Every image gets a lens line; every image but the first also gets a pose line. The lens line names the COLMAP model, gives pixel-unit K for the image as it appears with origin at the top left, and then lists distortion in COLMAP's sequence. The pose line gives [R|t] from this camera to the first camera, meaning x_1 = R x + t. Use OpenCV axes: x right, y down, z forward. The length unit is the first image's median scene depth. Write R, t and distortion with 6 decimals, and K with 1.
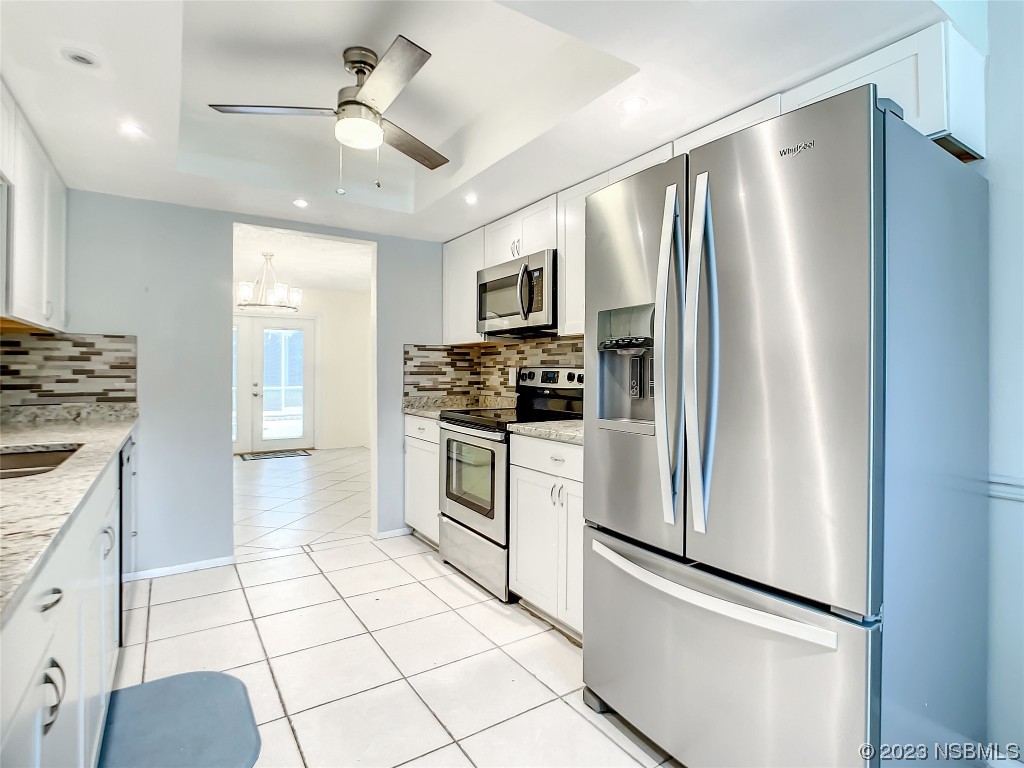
lens RADIAL K [[533.5, 0, 509.7], [0, 533.5, 371.4], [0, 0, 1]] dist [-0.004658, -0.000276]
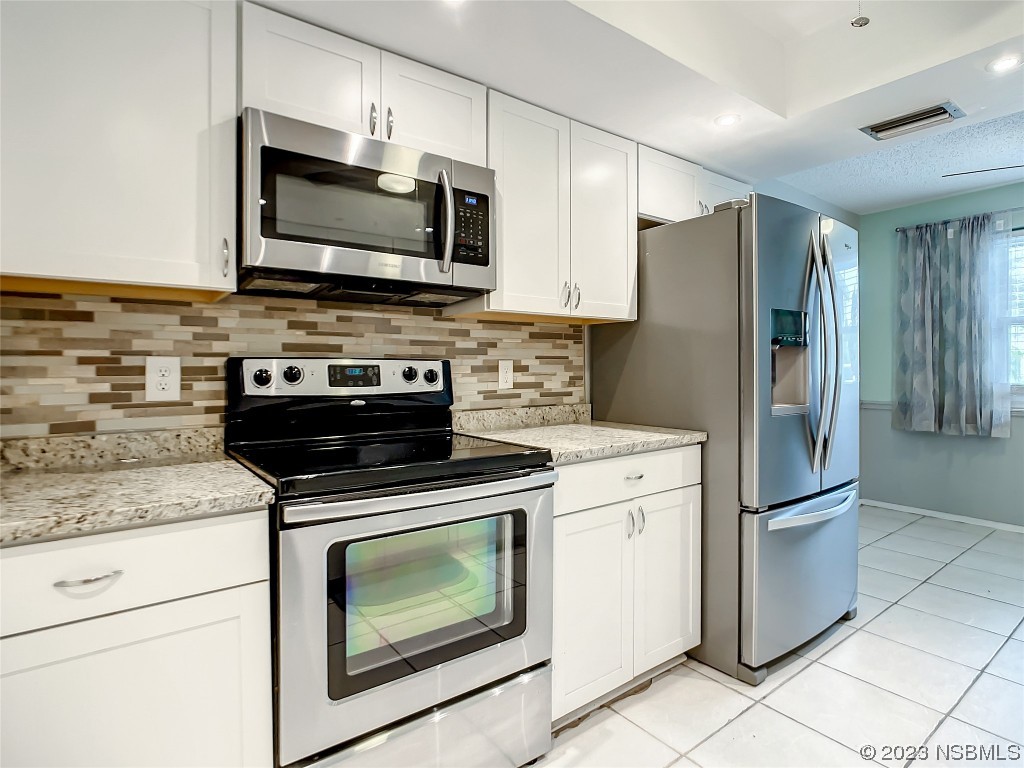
lens RADIAL K [[533.5, 0, 509.7], [0, 533.5, 371.4], [0, 0, 1]] dist [-0.004658, -0.000276]
pose [[-0.065846, -0.012553, 0.997751, -0.125889], [0.001621, 0.999918, 0.012688, -0.000085], [-0.997828, 0.002453, -0.065820, 0.228884]]
